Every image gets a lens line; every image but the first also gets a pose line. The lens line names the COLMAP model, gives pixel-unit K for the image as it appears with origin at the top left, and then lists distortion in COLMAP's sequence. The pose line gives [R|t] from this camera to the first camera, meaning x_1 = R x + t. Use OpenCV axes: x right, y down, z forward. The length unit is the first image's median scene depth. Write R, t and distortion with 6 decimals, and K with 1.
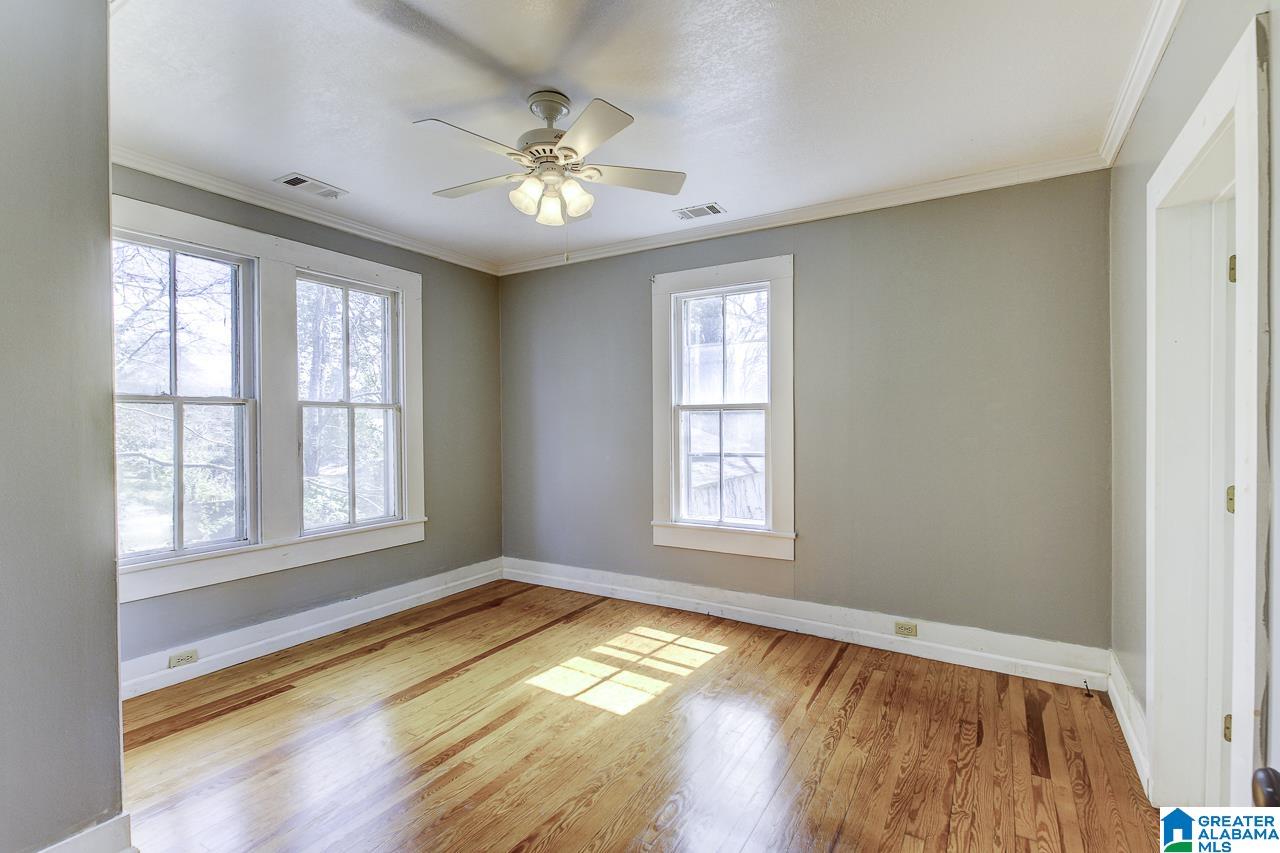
lens RADIAL K [[589.1, 0, 614.1], [0, 589.1, 426.1], [0, 0, 1]] dist [0.013170, -0.011516]
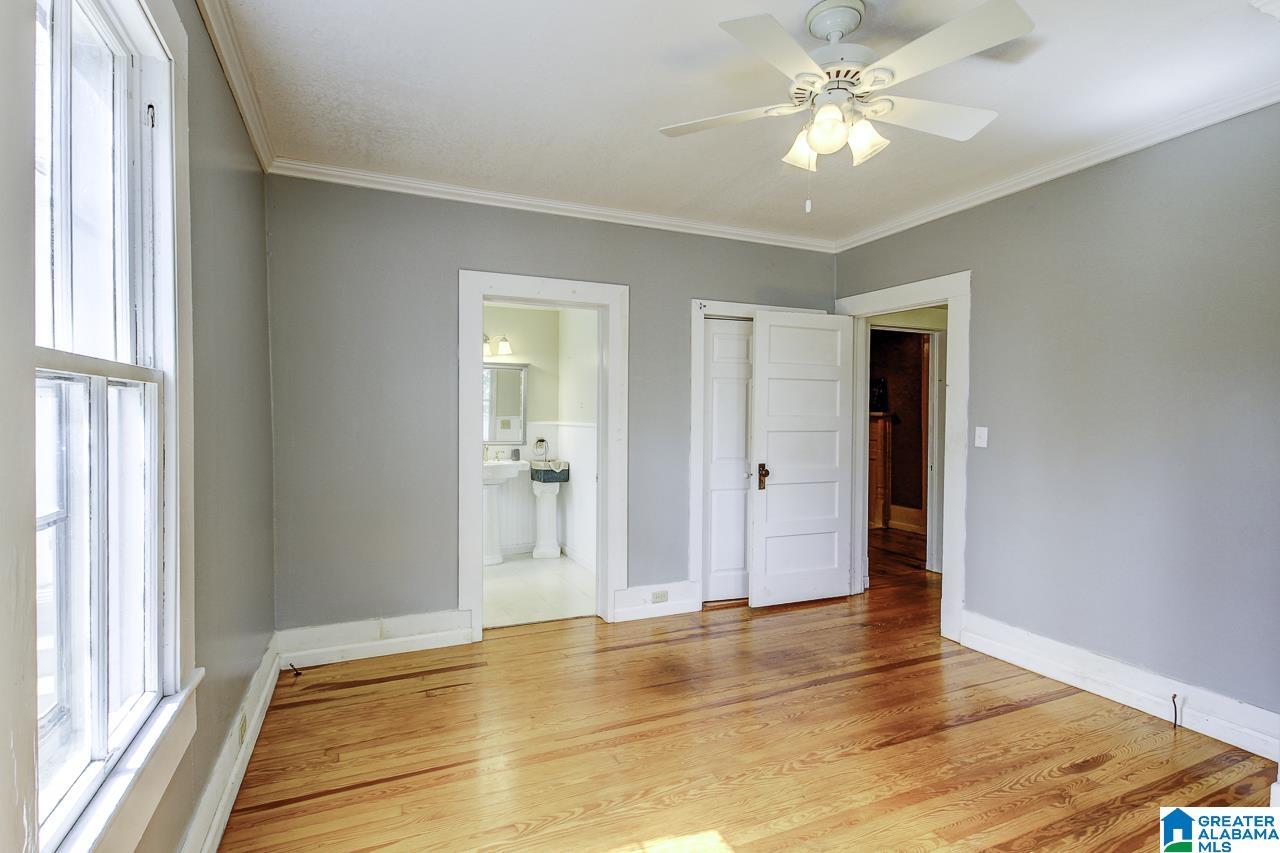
lens RADIAL K [[589.1, 0, 614.1], [0, 589.1, 426.1], [0, 0, 1]] dist [0.013170, -0.011516]
pose [[-0.820467, -0.012371, 0.571561, -0.257517], [0.002418, 0.999682, 0.025109, -0.015024], [-0.571689, 0.021984, -0.820176, 1.475628]]
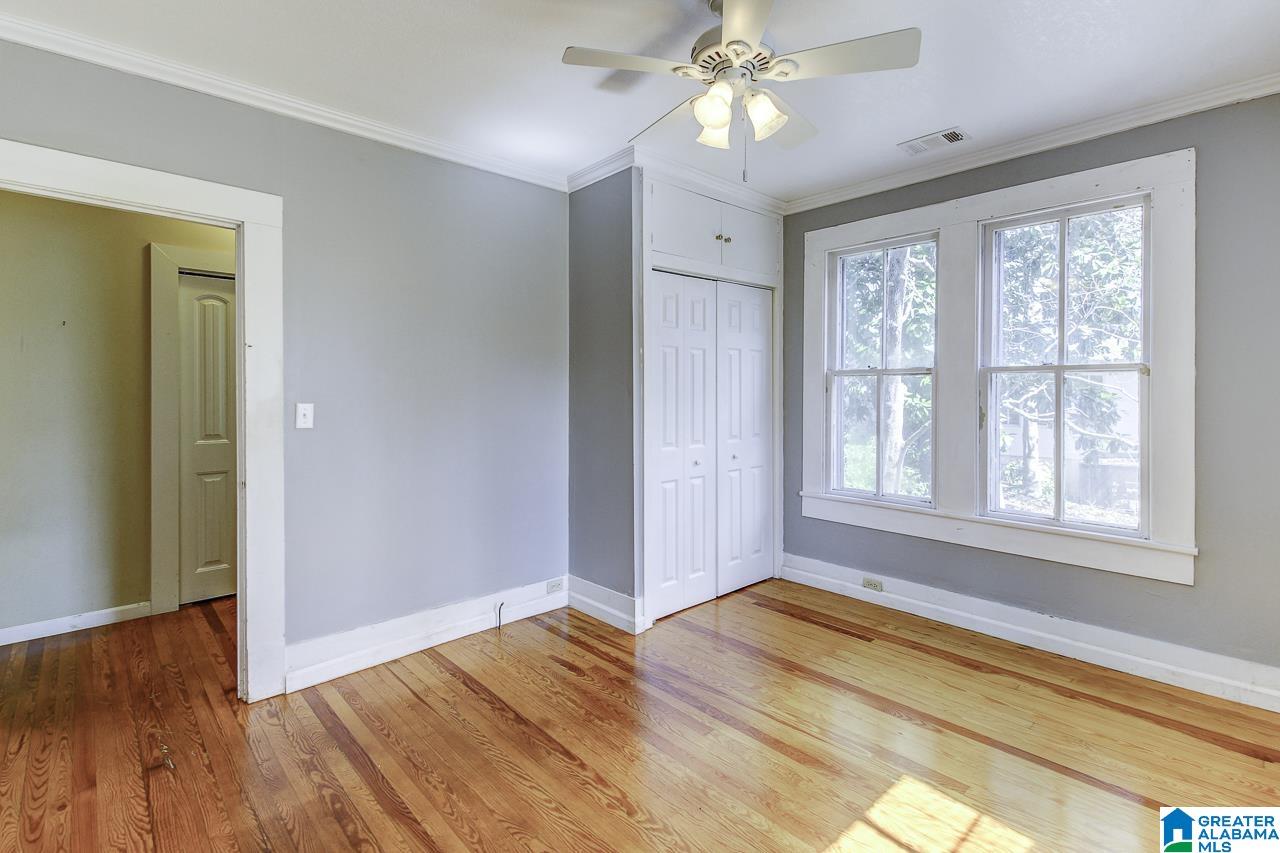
lens RADIAL K [[613.5, 0, 680.2], [0, 613.5, 390.7], [0, 0, 1]] dist [0.018518, -0.000163]
pose [[-0.221282, 0.004984, -0.975197, 0.601122], [-0.006466, 0.999957, 0.006578, -0.010777], [0.975189, 0.007761, -0.221240, 0.906810]]
